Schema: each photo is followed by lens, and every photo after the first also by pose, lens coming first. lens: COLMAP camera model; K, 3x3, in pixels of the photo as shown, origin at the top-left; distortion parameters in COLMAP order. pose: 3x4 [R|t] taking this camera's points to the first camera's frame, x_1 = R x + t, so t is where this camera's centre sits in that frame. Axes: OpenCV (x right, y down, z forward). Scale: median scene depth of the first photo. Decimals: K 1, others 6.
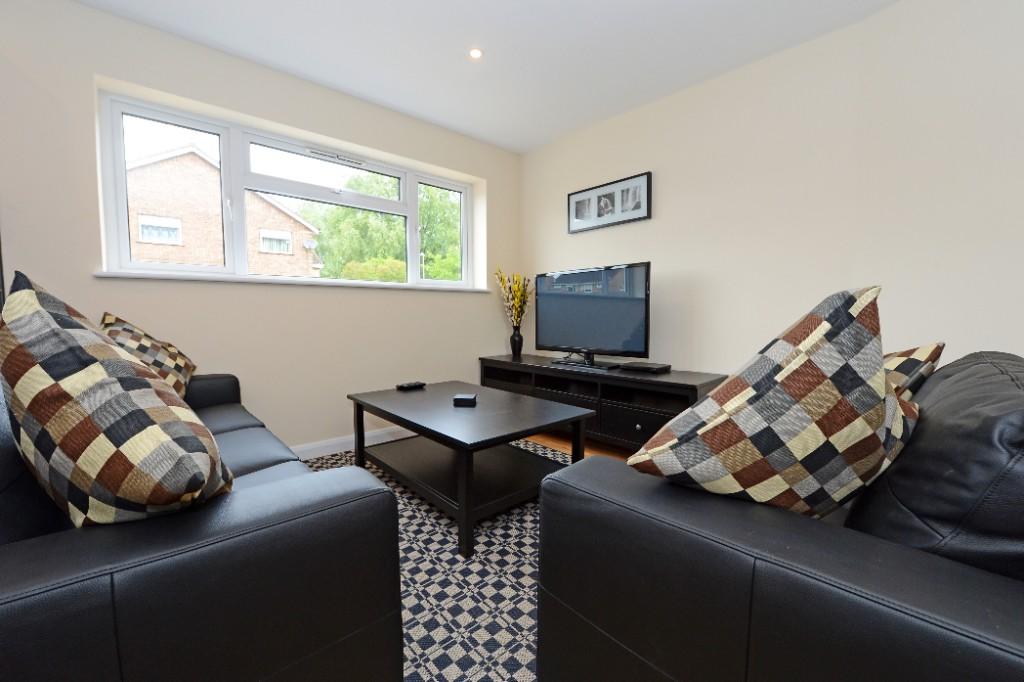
lens RADIAL K [[404.4, 0, 512.0], [0, 404.4, 341.0], [0, 0, 1]] dist [-0.019242, -0.000158]
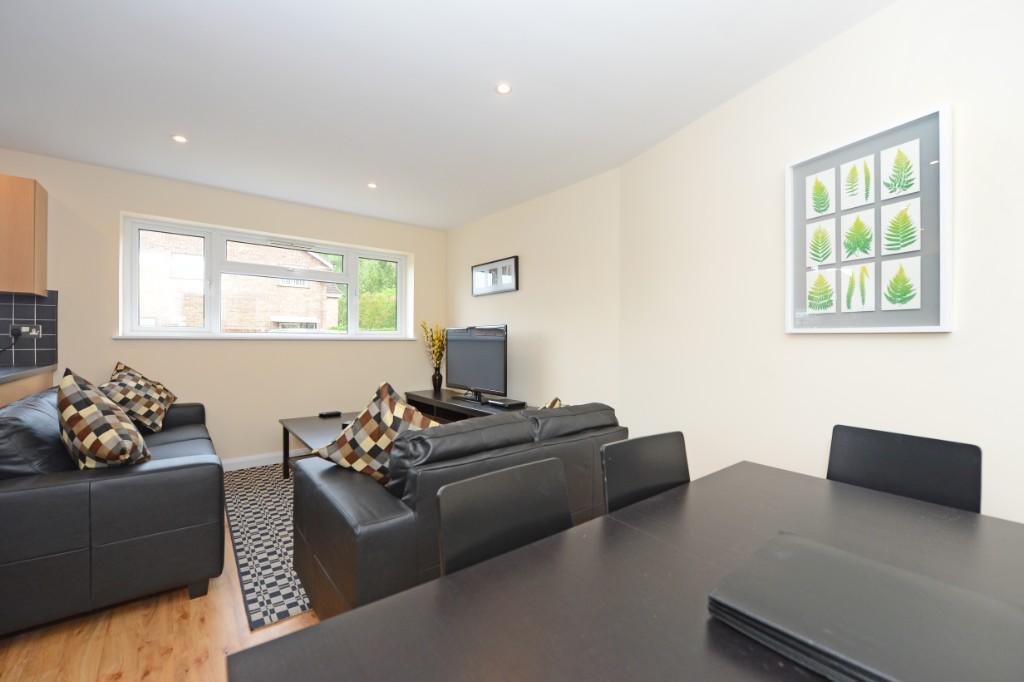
lens RADIAL K [[412.5, 0, 512.0], [0, 412.5, 341.0], [0, 0, 1]] dist [-0.013802, -0.000205]
pose [[0.997997, 0.010209, -0.062433, 0.620622], [-0.014231, 0.997827, -0.064328, -0.076494], [0.061640, 0.065088, 0.995974, -0.506381]]
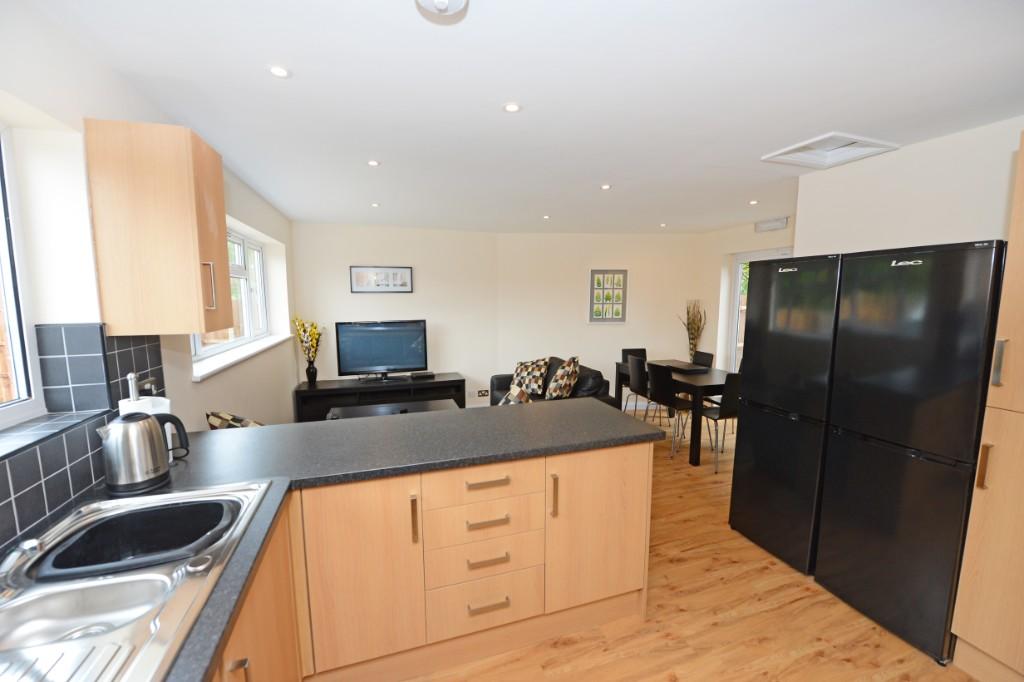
lens RADIAL K [[412.5, 0, 512.0], [0, 412.5, 341.0], [0, 0, 1]] dist [-0.013802, -0.000205]
pose [[0.411040, -0.097914, 0.906344, -1.746560], [0.062141, 0.994912, 0.079300, -0.314792], [-0.909497, 0.023726, 0.415034, -0.239376]]
